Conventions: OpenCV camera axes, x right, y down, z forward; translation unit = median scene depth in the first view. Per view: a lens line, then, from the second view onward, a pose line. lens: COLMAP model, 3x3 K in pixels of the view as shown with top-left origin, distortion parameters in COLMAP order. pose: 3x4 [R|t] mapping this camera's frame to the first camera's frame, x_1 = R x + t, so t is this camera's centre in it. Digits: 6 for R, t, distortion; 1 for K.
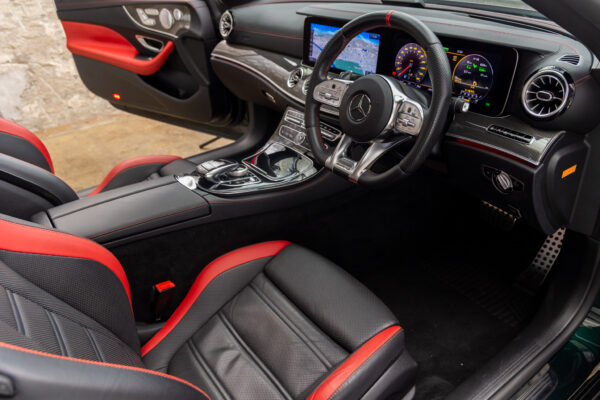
lens RADIAL K [[475.1, 0, 300.6], [0, 475.1, 201.5], [0, 0, 1]] dist [-0.004227, 0.003157]
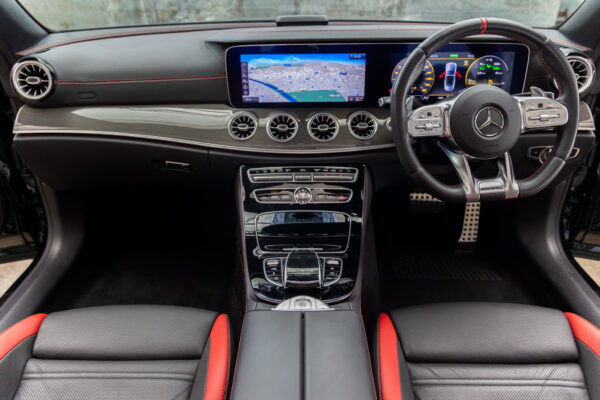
lens RADIAL K [[475.1, 0, 300.6], [0, 475.1, 201.5], [0, 0, 1]] dist [-0.004227, 0.003157]
pose [[0.596419, -0.339559, 0.727313, -0.697735], [0.377800, 0.918224, 0.118881, -0.262216], [-0.708203, 0.203876, 0.675931, 0.568864]]
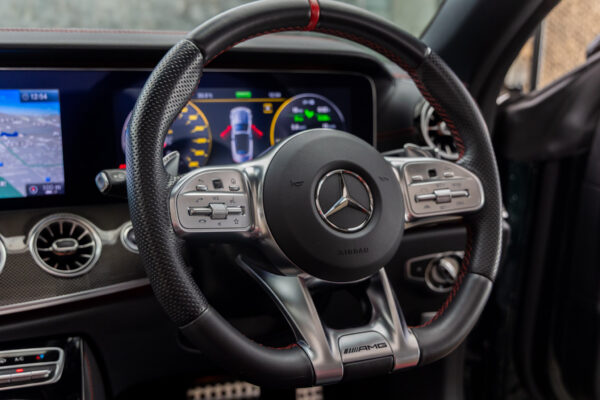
lens RADIAL K [[731.1, 0, 298.7], [0, 731.1, 200.0], [0, 0, 1]] dist [0.013830, 0.003270]
pose [[0.220126, -0.153228, 0.963362, -0.432190], [0.452514, 0.890934, 0.038310, -0.209396], [-0.864162, 0.427502, 0.265455, 0.738511]]
